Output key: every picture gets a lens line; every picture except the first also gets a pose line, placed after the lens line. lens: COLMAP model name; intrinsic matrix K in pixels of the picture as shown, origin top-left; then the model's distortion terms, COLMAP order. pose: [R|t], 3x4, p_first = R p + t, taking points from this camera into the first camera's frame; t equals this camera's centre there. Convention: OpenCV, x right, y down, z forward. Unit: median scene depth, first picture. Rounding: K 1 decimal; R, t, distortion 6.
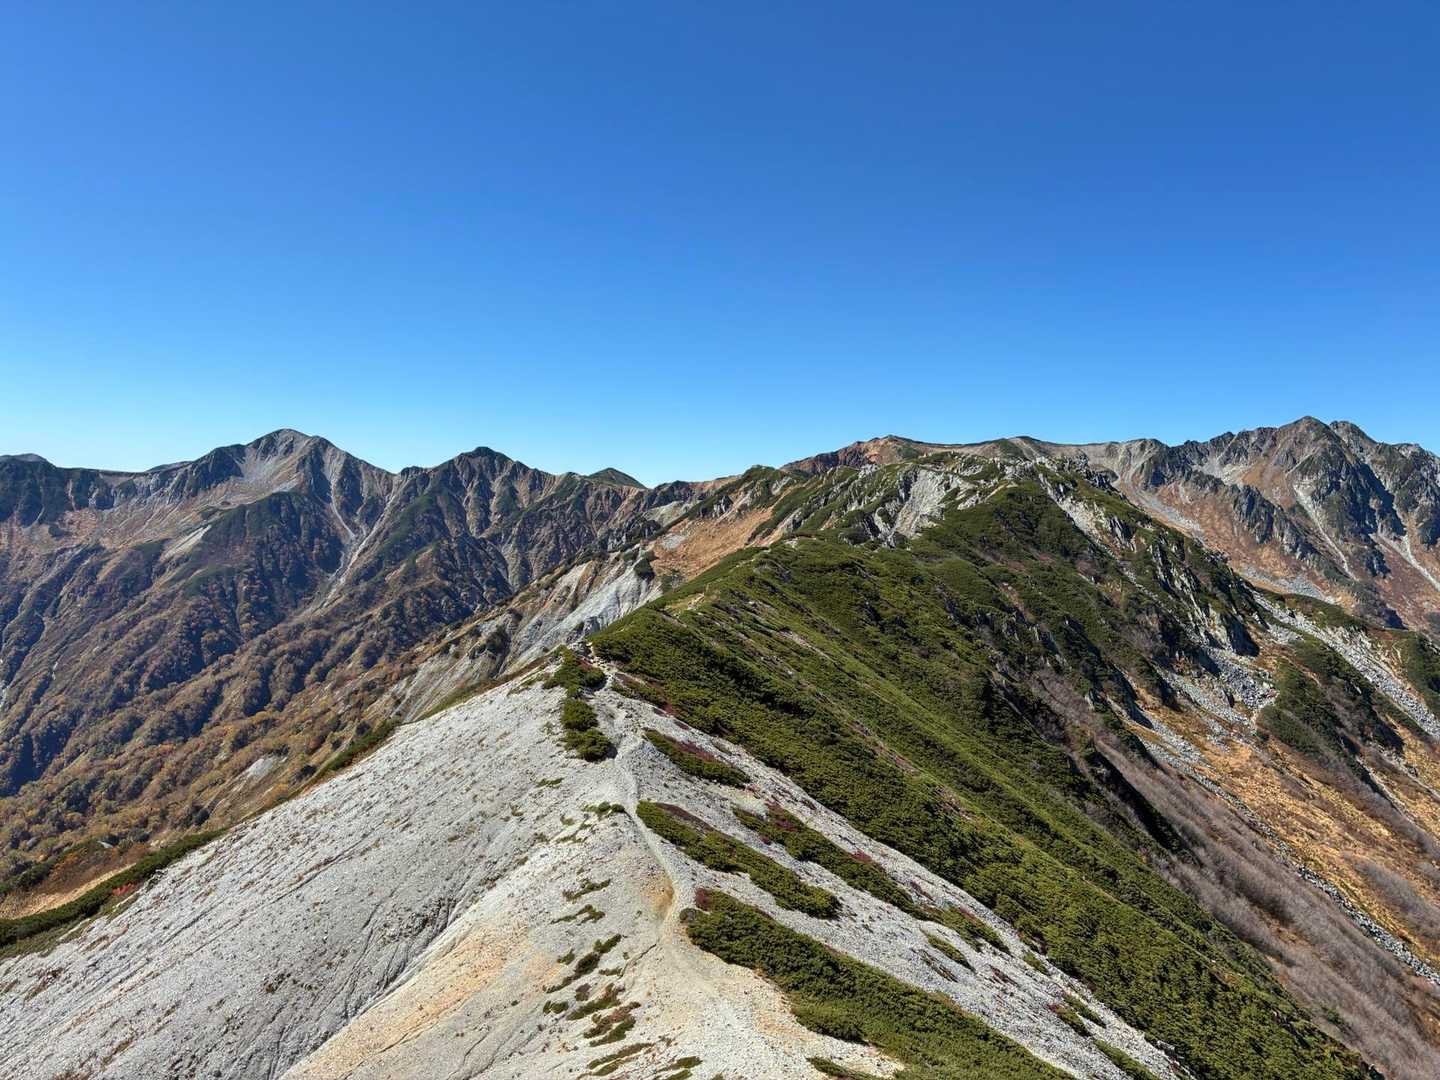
lens RADIAL K [[1120.6, 0, 722.6], [0, 1120.6, 530.7], [0, 0, 1]] dist [0.037531, -0.006937]
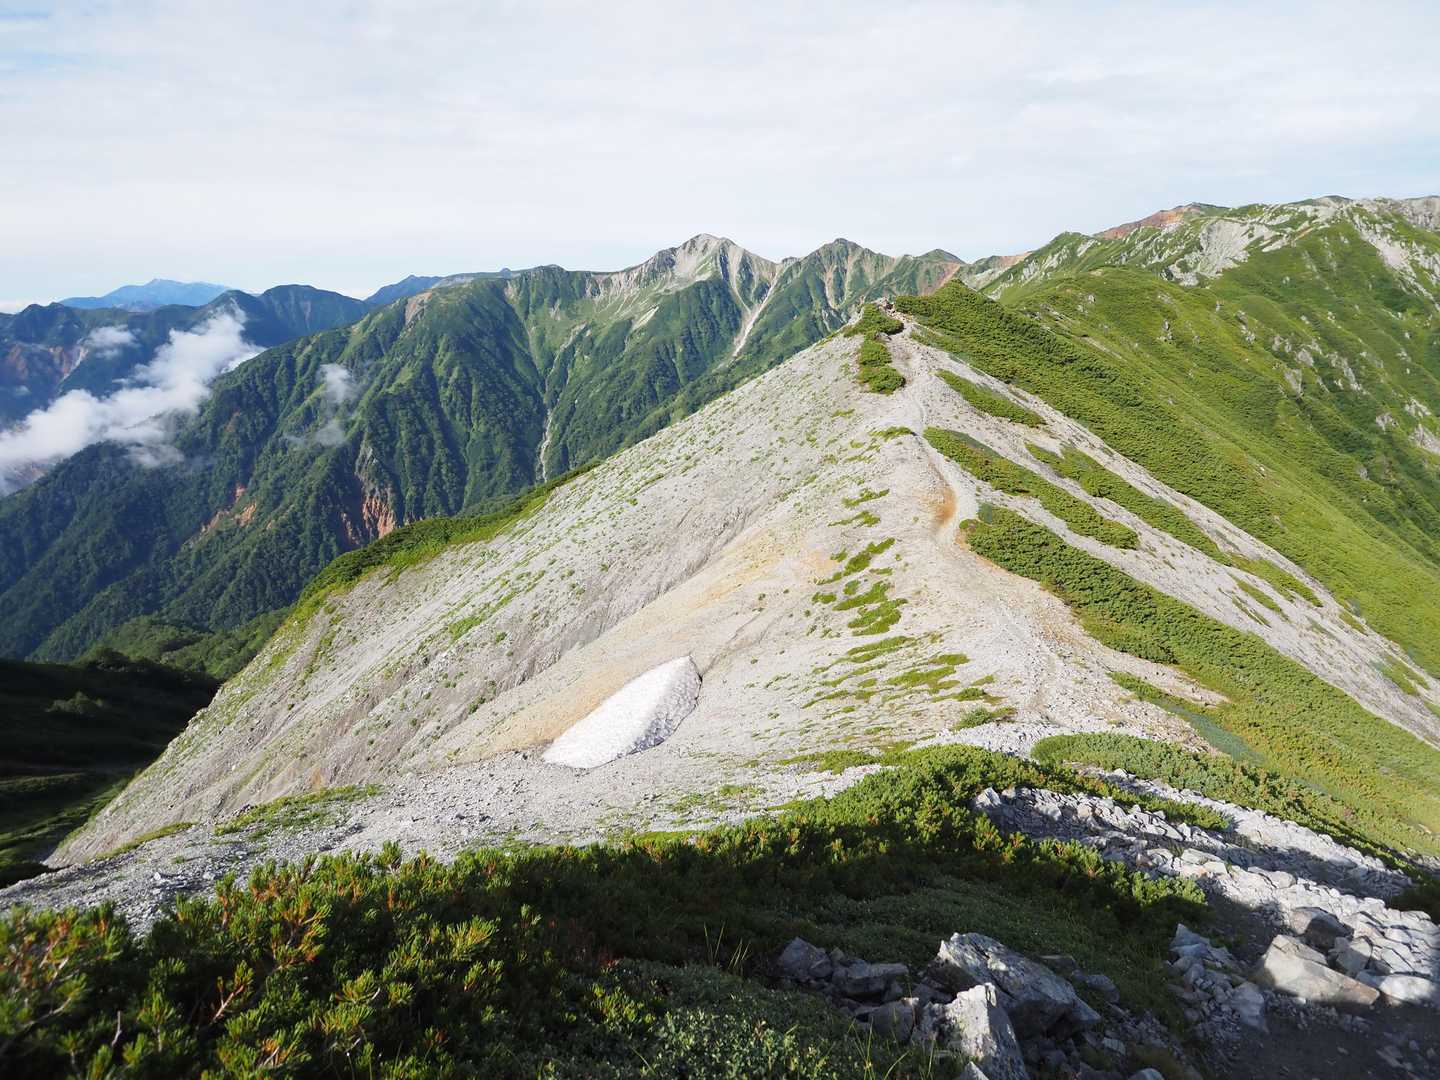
lens RADIAL K [[801.5, 0, 713.9], [0, 801.5, 545.0], [0, 0, 1]] dist [-0.003318, -0.002407]
pose [[0.935541, 0.073758, -0.345430, 0.002063], [0.028714, 0.958837, 0.282502, 0.112207], [0.352048, -0.274211, 0.894914, 0.221120]]
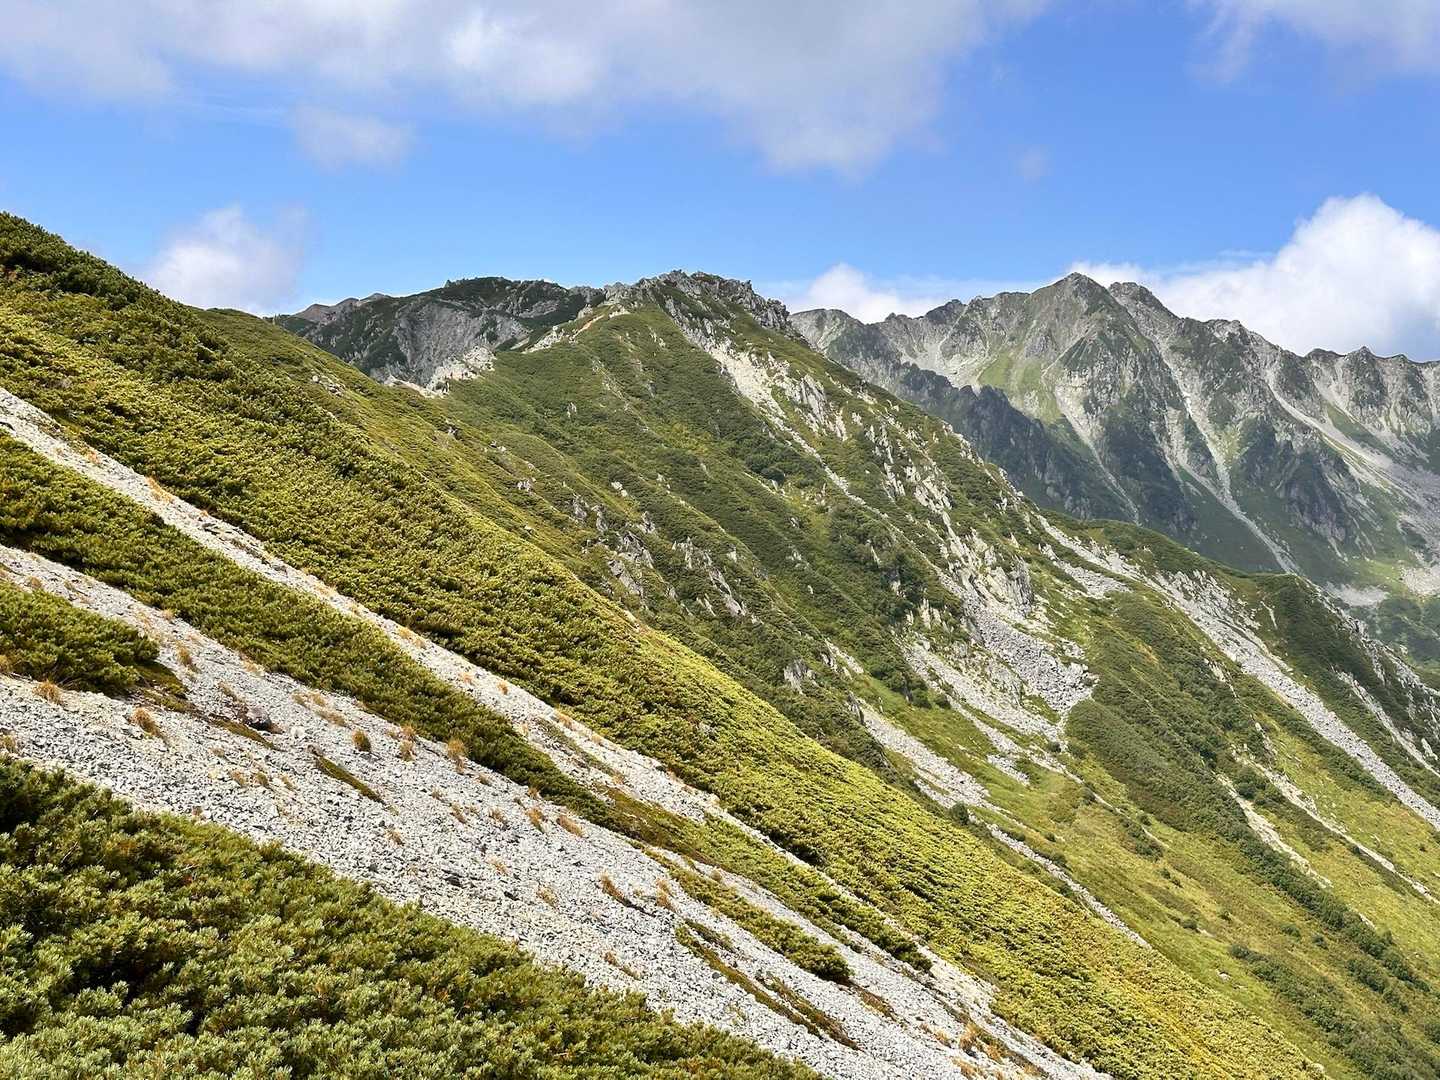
lens RADIAL K [[2040.8, 0, 720.0], [0, 2040.8, 540.0], [0, 0, 1]] dist [0.171089, 0.002511]
pose [[0.951597, -0.024612, 0.306363, 0.073288], [0.018324, 0.999559, 0.023384, 0.255213], [-0.306803, -0.016639, 0.951628, 0.570055]]
